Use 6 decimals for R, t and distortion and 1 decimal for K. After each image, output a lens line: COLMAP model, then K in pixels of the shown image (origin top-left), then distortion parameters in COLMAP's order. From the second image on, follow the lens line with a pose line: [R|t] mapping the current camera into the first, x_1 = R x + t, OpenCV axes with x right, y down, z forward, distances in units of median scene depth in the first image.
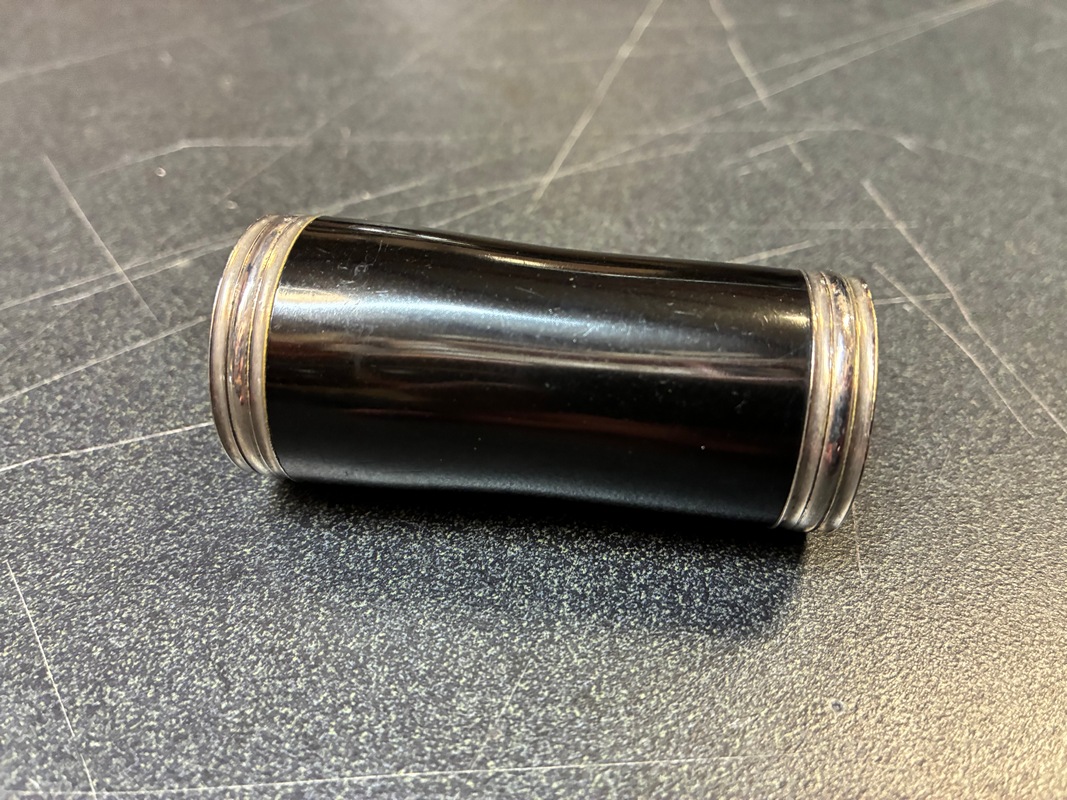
lens RADIAL K [[811.6, 0, 528.4], [0, 811.6, 415.2], [0, 0, 1]] dist [0.015003, -0.038118]
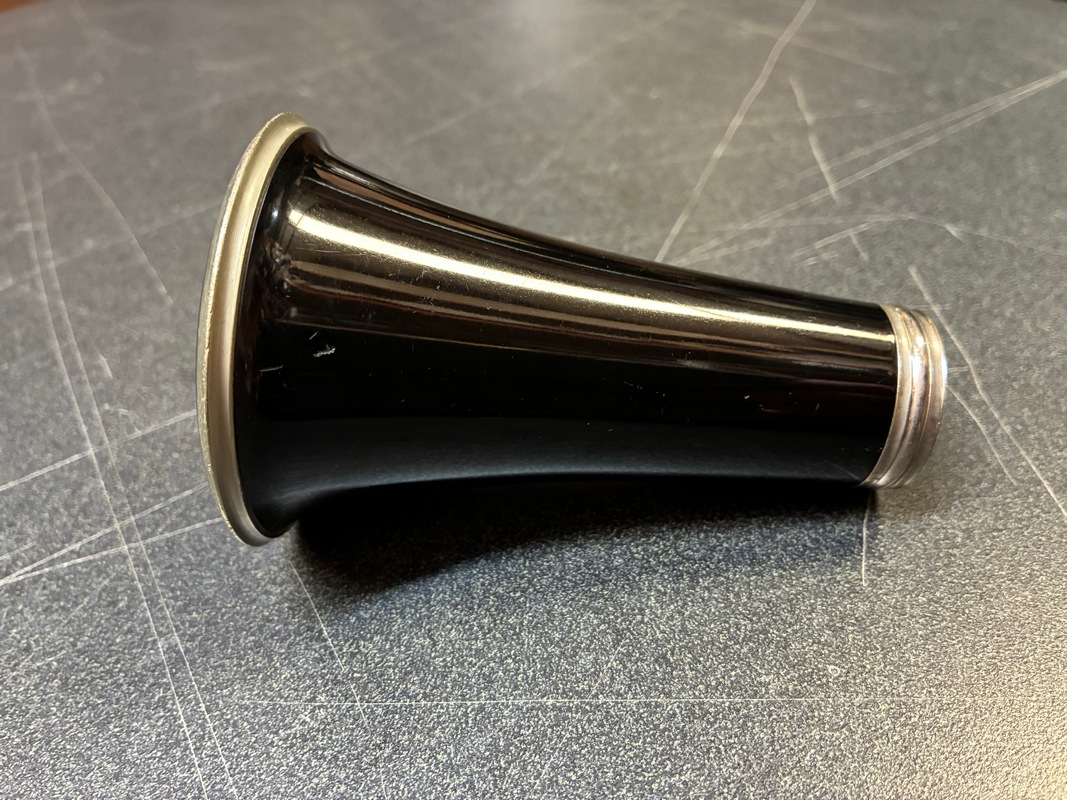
lens RADIAL K [[811.6, 0, 538.8], [0, 811.6, 417.1], [0, 0, 1]] dist [0.015003, -0.038118]
pose [[0.990027, -0.004046, -0.140821, 0.049080], [0.001364, 0.999816, -0.019139, -0.067867], [0.140872, 0.018756, 0.989850, -0.488789]]
